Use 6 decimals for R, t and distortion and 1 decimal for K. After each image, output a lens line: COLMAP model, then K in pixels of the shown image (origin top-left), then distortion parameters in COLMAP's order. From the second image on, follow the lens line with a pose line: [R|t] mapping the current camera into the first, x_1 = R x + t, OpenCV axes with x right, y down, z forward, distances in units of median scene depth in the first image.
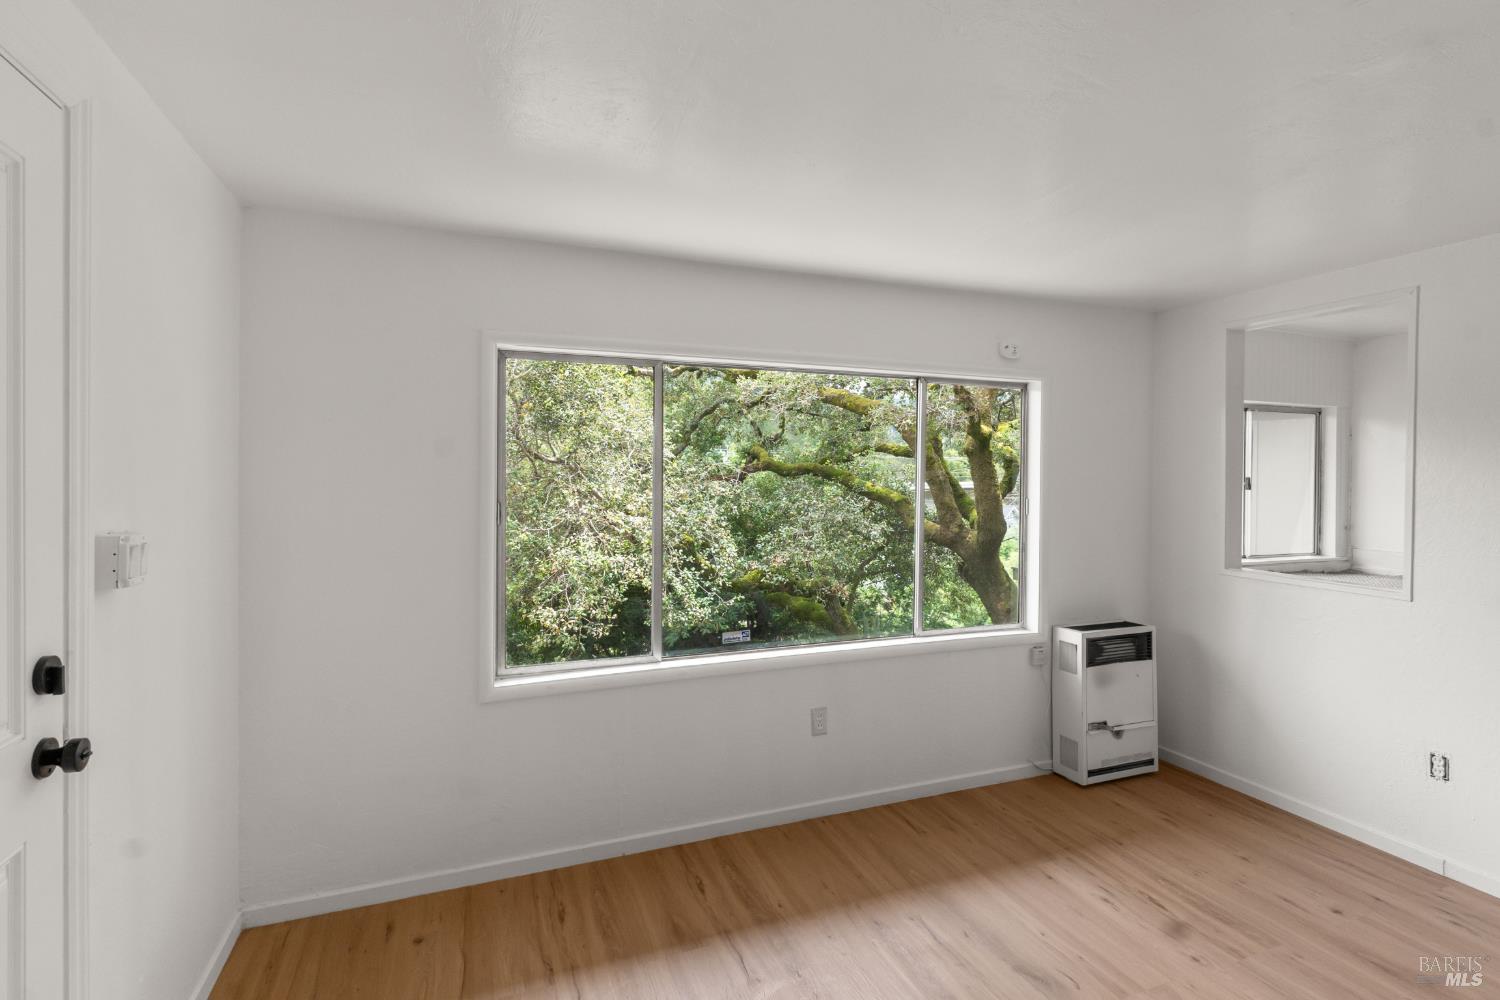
lens RADIAL K [[714.8, 0, 749.3], [0, 714.8, 487.7], [0, 0, 1]] dist [-0.003480, 0.000632]
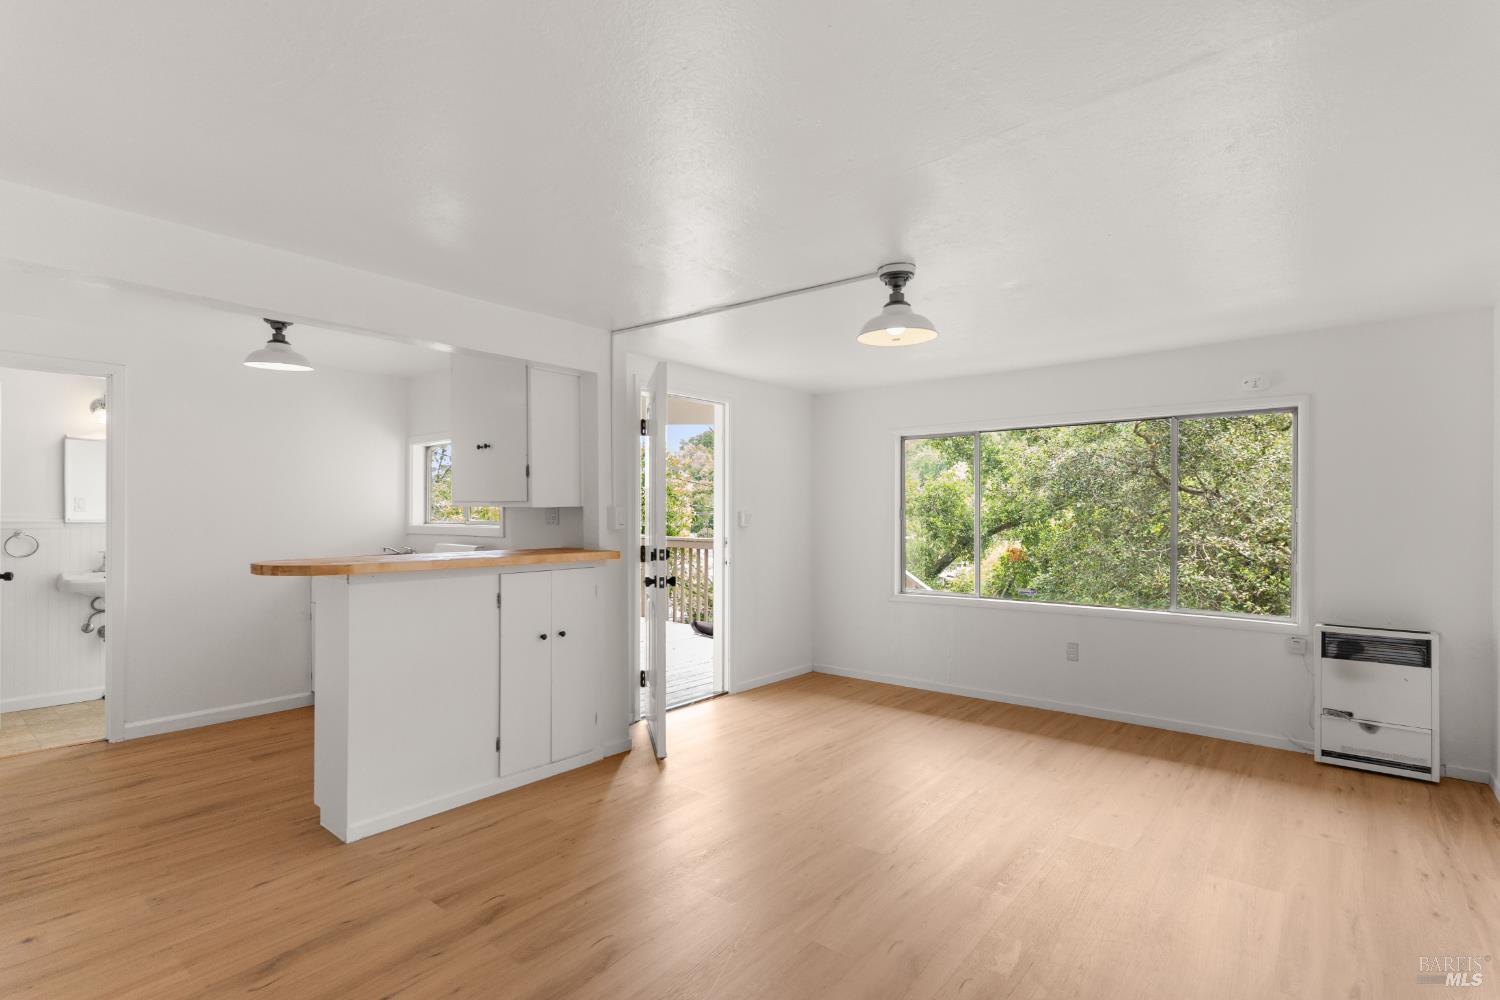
lens RADIAL K [[714.8, 0, 754.7], [0, 714.8, 509.7], [0, 0, 1]] dist [-0.003480, 0.000632]
pose [[0.489660, -0.007856, -0.871878, 1.235423], [-0.014173, 0.999756, -0.016968, 0.063861], [0.871798, 0.020666, 0.489429, -0.398889]]
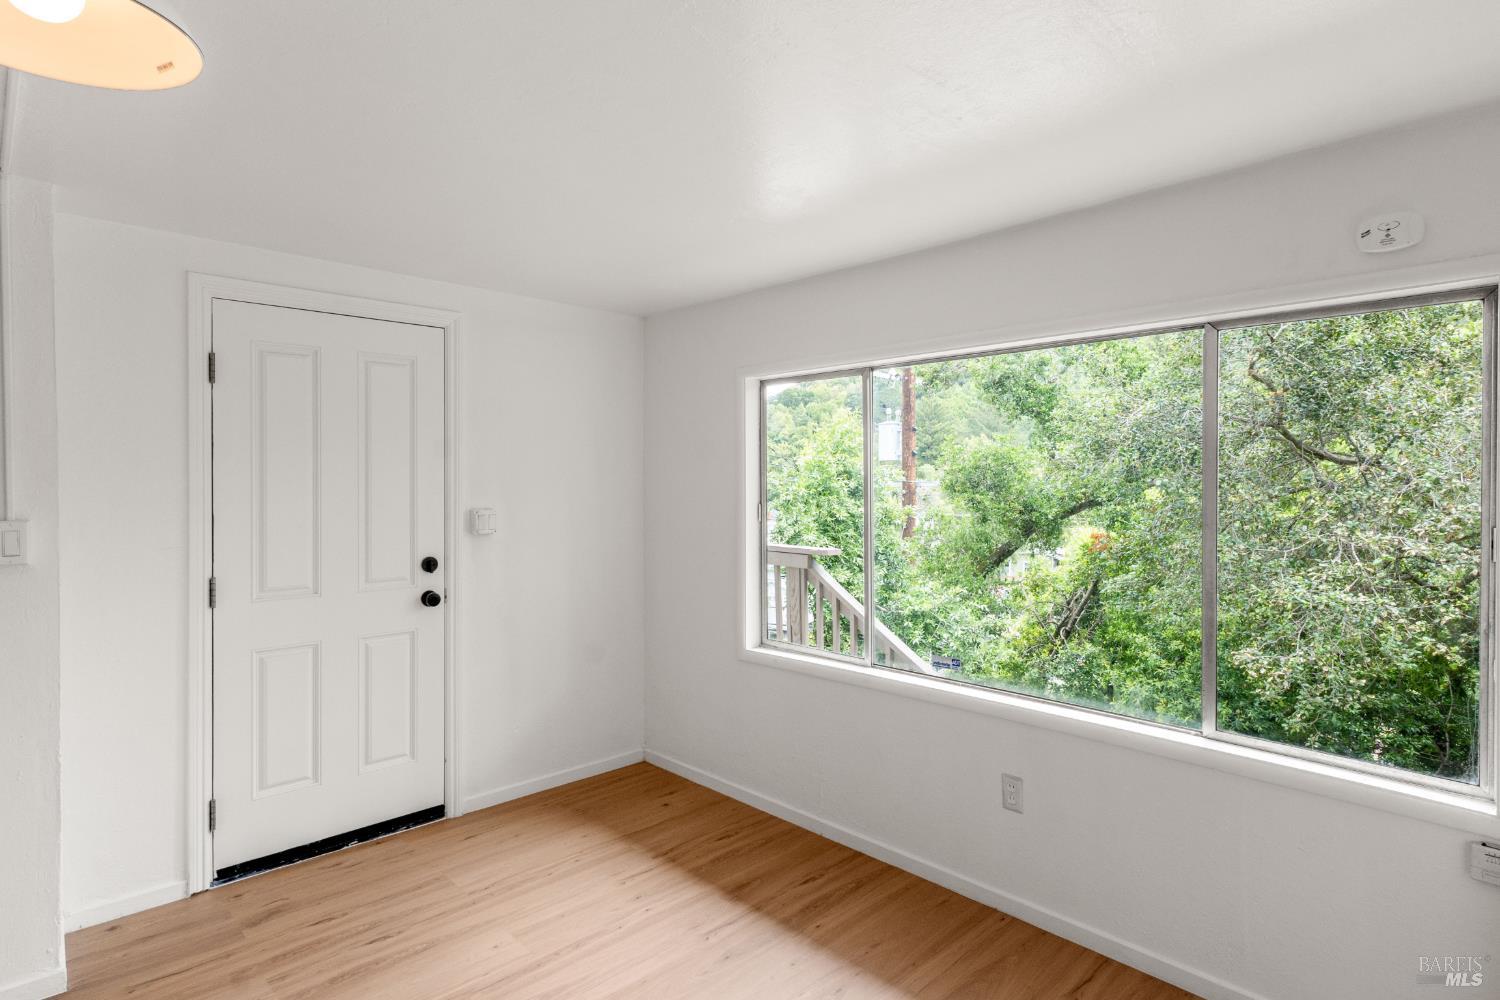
lens RADIAL K [[791.5, 0, 758.1], [0, 791.5, 477.1], [0, 0, 1]] dist [0.006751, 0.000427]
pose [[0.389531, -0.006946, -0.920987, 0.886094], [-0.014641, 0.999798, -0.013733, -0.004020], [0.920897, 0.018834, 0.389351, 0.440994]]
